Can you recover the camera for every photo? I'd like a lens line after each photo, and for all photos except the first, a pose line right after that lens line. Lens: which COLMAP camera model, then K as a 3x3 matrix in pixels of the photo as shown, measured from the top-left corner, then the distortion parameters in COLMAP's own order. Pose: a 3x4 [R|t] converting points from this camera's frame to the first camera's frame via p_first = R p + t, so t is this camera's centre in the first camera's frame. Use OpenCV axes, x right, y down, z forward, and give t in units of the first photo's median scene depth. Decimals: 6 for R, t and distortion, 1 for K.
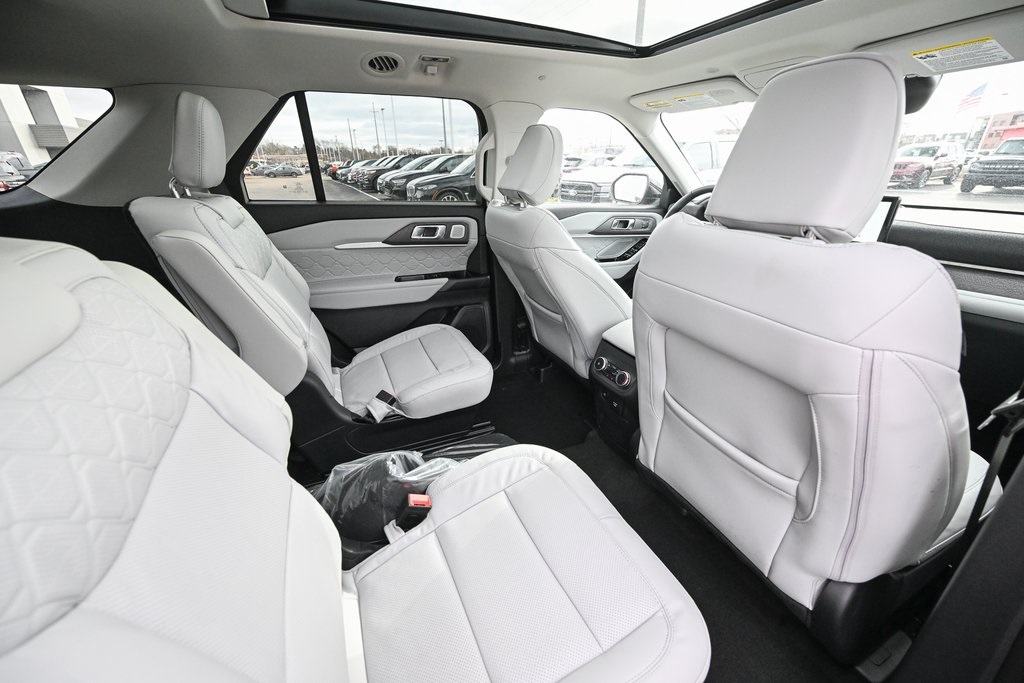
lens RADIAL K [[407.7, 0, 509.9], [0, 407.7, 341.4], [0, 0, 1]] dist [0.000123, -0.000019]
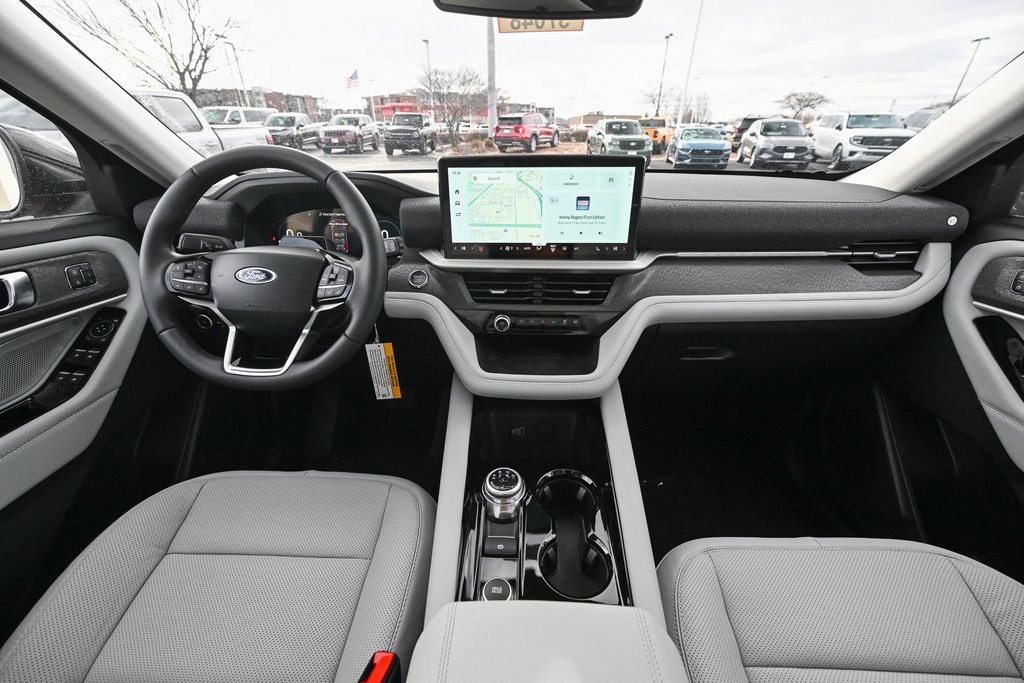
lens RADIAL K [[400.7, 0, 511.9], [0, 400.7, 340.3], [0, 0, 1]] dist [-0.000486, -0.000115]
pose [[0.449316, -0.405406, 0.796091, 0.242837], [0.350641, 0.899629, 0.260229, -0.234671], [-0.821685, 0.162217, 0.546370, 0.627204]]
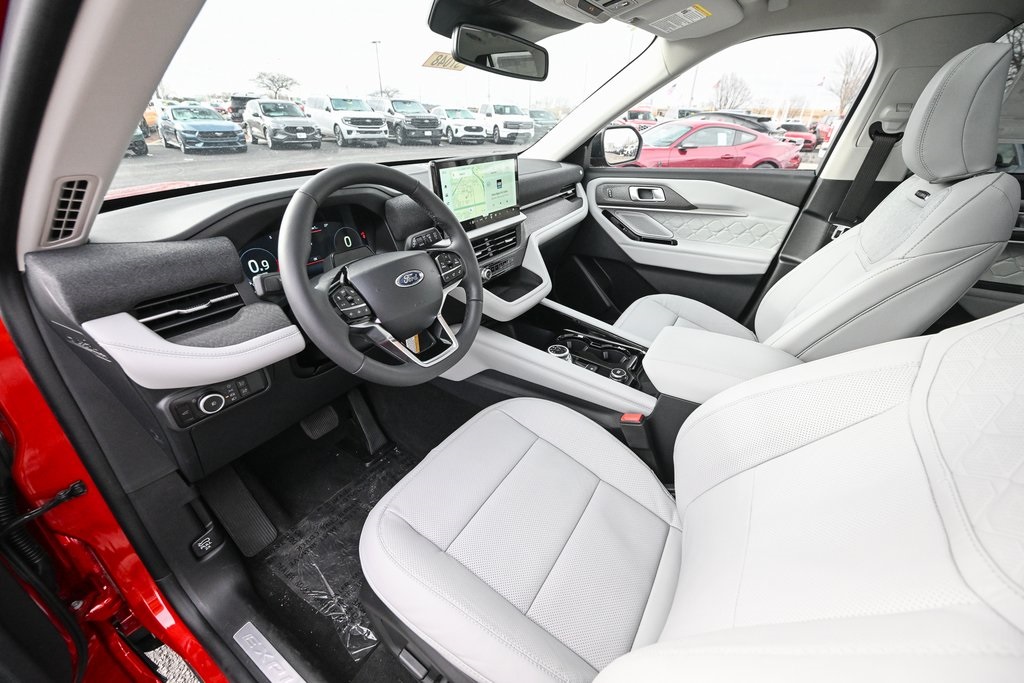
lens RADIAL K [[397.5, 0, 513.4], [0, 397.5, 341.3], [0, 0, 1]] dist [0.000201, 0.000170]
pose [[-0.546352, -0.414886, 0.727577, 0.081164], [0.318894, 0.700218, 0.638749, -0.443375], [-0.774471, 0.581002, -0.250261, 1.039536]]
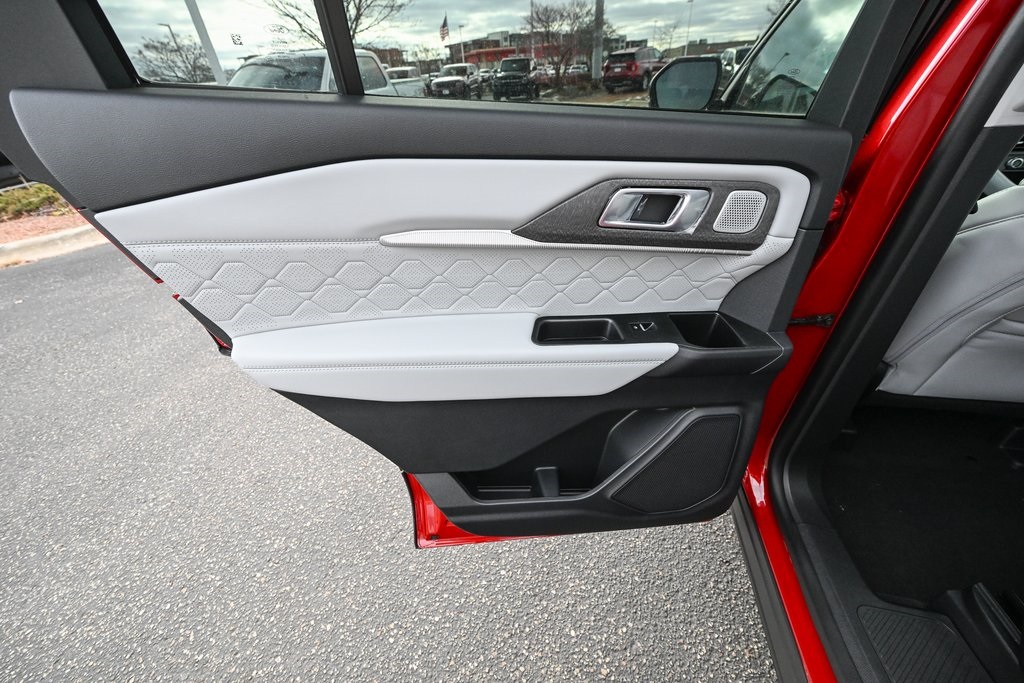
lens RADIAL K [[397.5, 0, 513.4], [0, 397.5, 341.3], [0, 0, 1]] dist [0.000201, 0.000170]
pose [[0.591302, -0.468572, 0.656355, -0.530177], [0.370752, 0.880721, 0.294742, -0.397752], [-0.716173, 0.069064, 0.694497, 1.030713]]
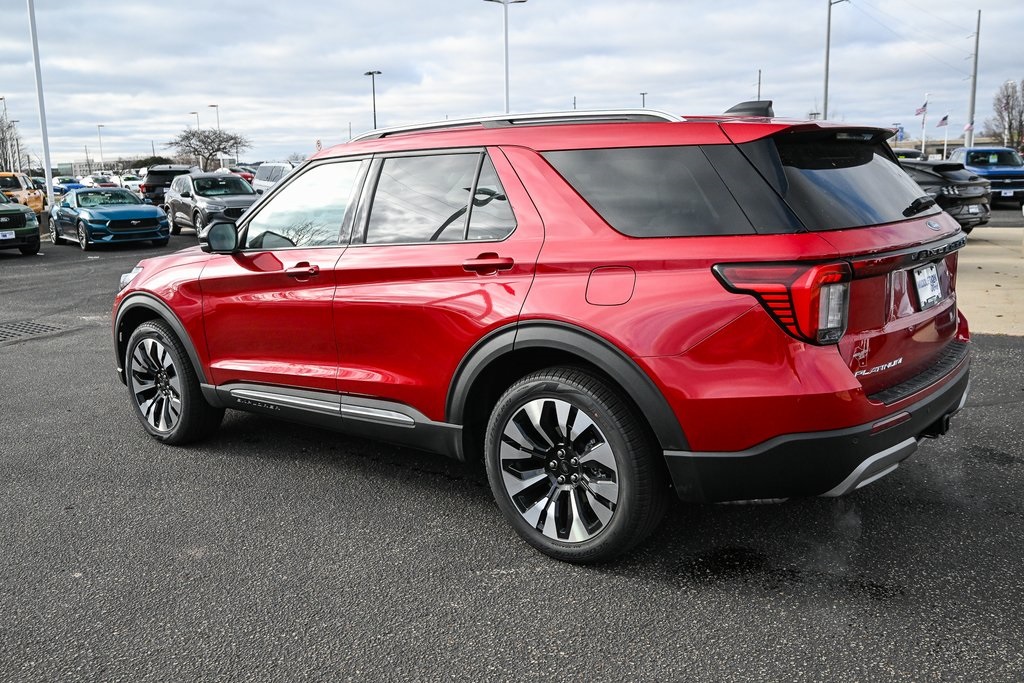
lens RADIAL K [[882.9, 0, 510.0], [0, 882.9, 342.1], [0, 0, 1]] dist [-0.004709, -0.002394]
pose [[-0.430324, -0.150002, 0.890124, -2.263459], [0.387686, 0.859805, 0.332317, -0.744516], [-0.815181, 0.488093, -0.311841, 1.552833]]
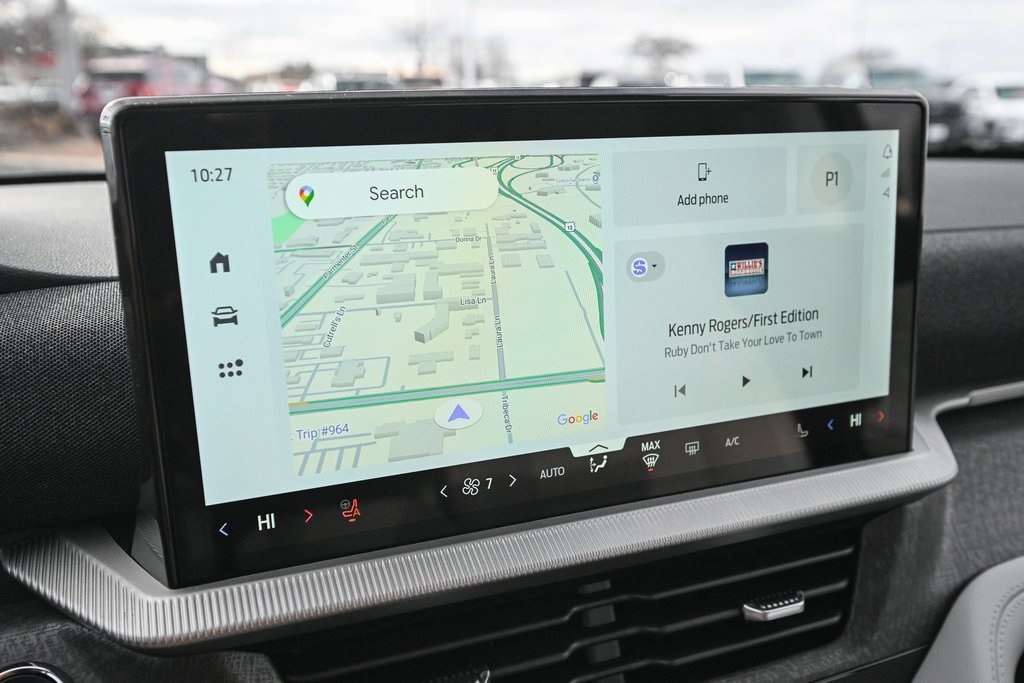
lens RADIAL K [[882.9, 0, 510.0], [0, 882.9, 342.1], [0, 0, 1]] dist [-0.004709, -0.002394]
pose [[0.059746, -0.257337, 0.964473, 0.421849], [0.399283, 0.891698, 0.213185, -0.282405], [-0.914879, 0.372361, 0.156026, 0.788179]]
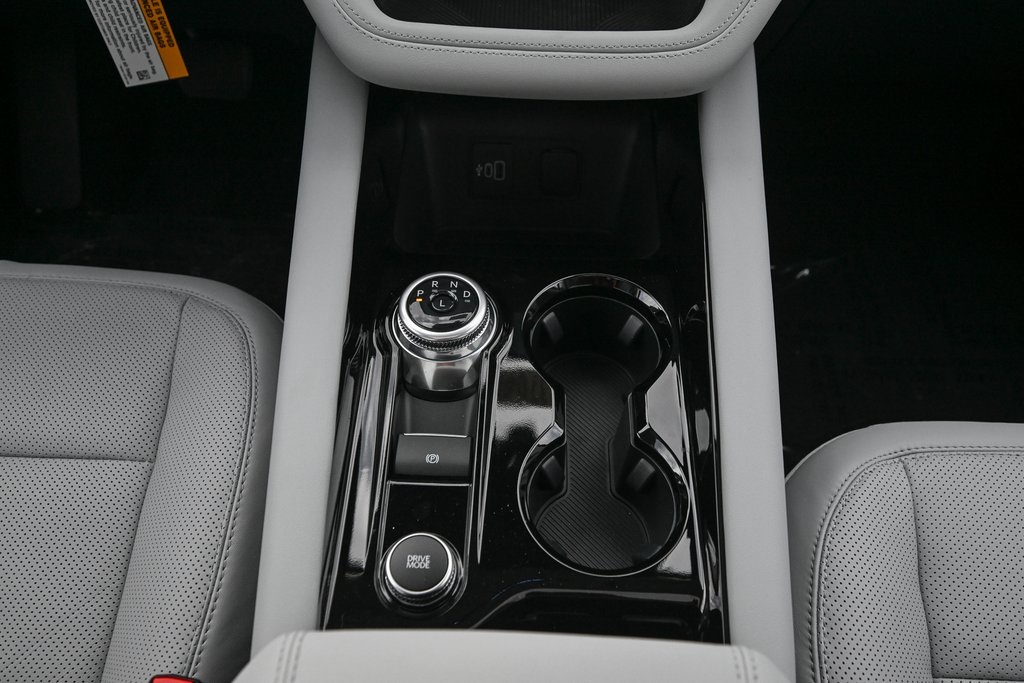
lens RADIAL K [[824.1, 0, 510.6], [0, 824.1, 340.1], [0, 0, 1]] dist [0.001874, -0.000414]
pose [[0.449941, -0.719955, 0.528411, 0.315870], [0.338126, 0.684973, 0.645355, -0.208669], [-0.826574, -0.111703, 0.551633, 0.661188]]
